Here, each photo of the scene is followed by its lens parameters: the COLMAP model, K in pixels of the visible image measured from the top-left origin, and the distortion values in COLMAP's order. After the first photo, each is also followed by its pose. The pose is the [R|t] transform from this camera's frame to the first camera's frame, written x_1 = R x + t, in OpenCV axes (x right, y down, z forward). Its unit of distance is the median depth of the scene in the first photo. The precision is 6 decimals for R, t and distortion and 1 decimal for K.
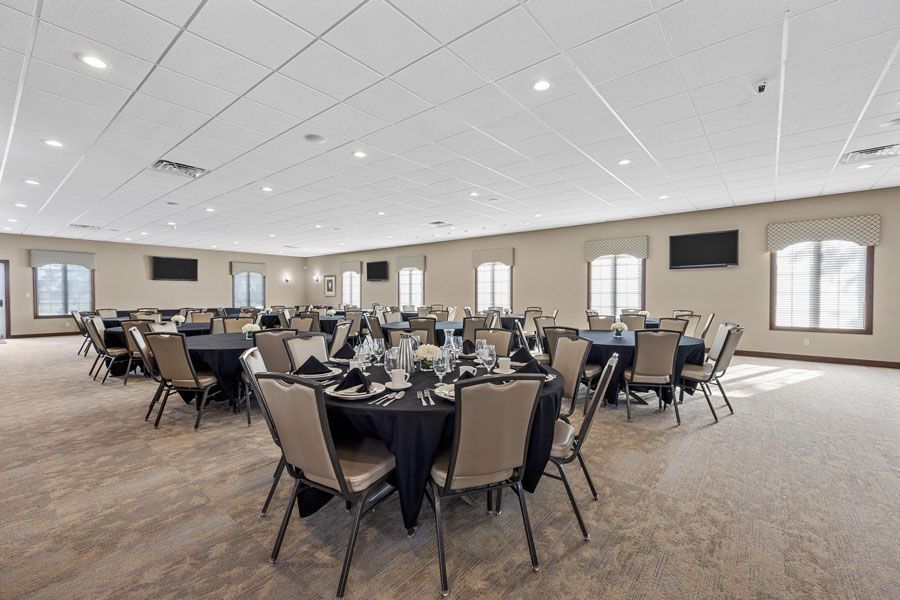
lens RADIAL K [[388.2, 0, 450.2], [0, 388.2, 299.2], [0, 0, 1]] dist [-0.000664, -0.000016]
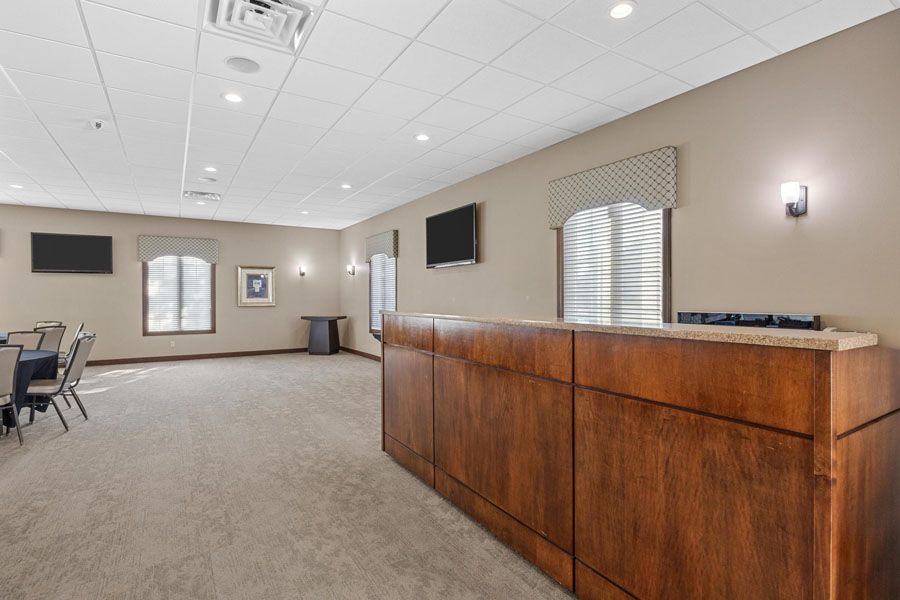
lens RADIAL K [[429.9, 0, 424.4], [0, 429.9, 302.8], [0, 0, 1]] dist [-0.015113, 0.001717]
pose [[0.324862, -0.009358, 0.945715, -0.030219], [0.015447, 0.999870, 0.004588, -0.005134], [-0.945635, 0.013118, 0.324964, -0.126709]]
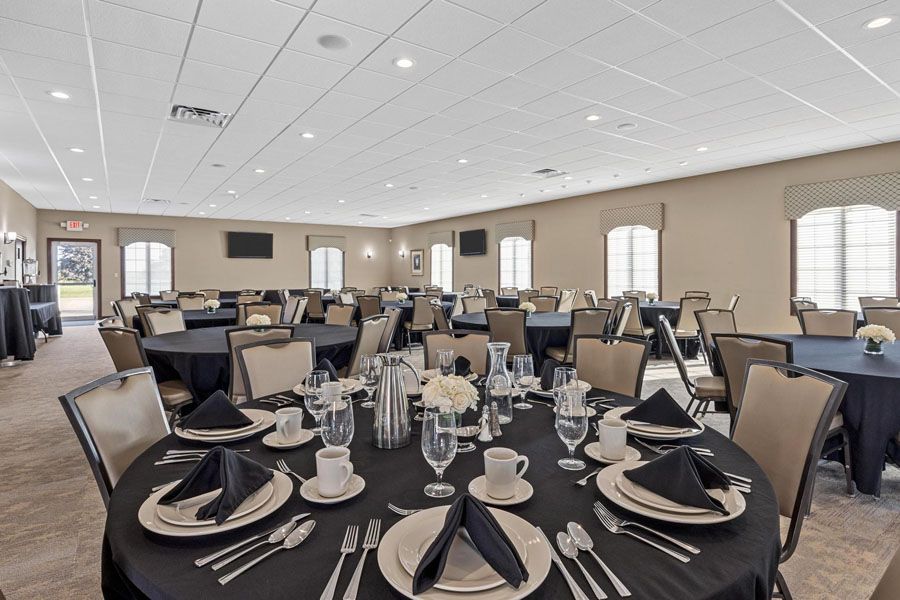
lens RADIAL K [[472.3, 0, 447.5], [0, 472.3, 275.5], [0, 0, 1]] dist [-0.012391, 0.001499]
pose [[0.961898, -0.002165, -0.273402, 0.028984], [0.000381, 0.999978, -0.006577, -0.001471], [0.273410, 0.006222, 0.961878, 0.121332]]
